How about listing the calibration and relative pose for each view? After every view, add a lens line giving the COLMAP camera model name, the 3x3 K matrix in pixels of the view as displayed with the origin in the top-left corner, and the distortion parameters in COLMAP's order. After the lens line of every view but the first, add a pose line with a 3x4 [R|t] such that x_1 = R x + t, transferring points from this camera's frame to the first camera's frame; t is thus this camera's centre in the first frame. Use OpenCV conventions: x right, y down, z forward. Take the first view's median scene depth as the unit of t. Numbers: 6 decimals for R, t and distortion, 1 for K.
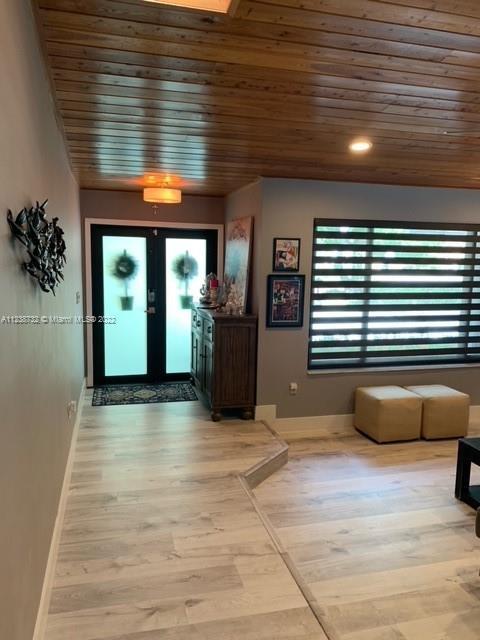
lens RADIAL K [[492.4, 0, 239.6], [0, 492.4, 320.6], [0, 0, 1]] dist [0.000697, 0.009917]
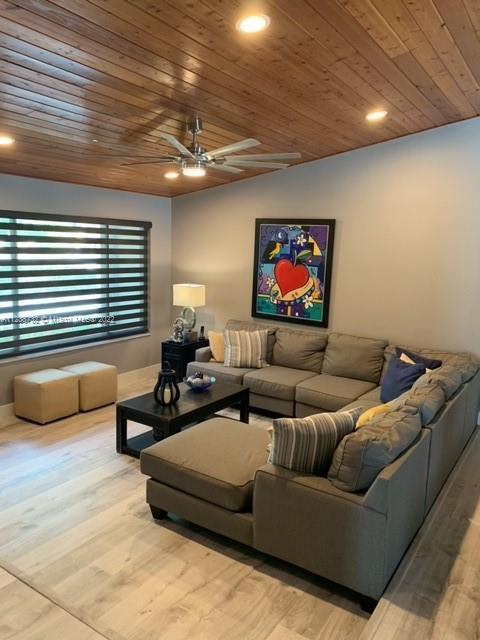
lens RADIAL K [[492.4, 0, 239.9], [0, 492.4, 319.9], [0, 0, 1]] dist [0.000697, 0.009917]
pose [[0.742161, -0.094644, 0.663506, -0.088369], [0.069836, 0.995511, 0.063886, -0.013910], [-0.666574, -0.001077, 0.745439, -0.075641]]
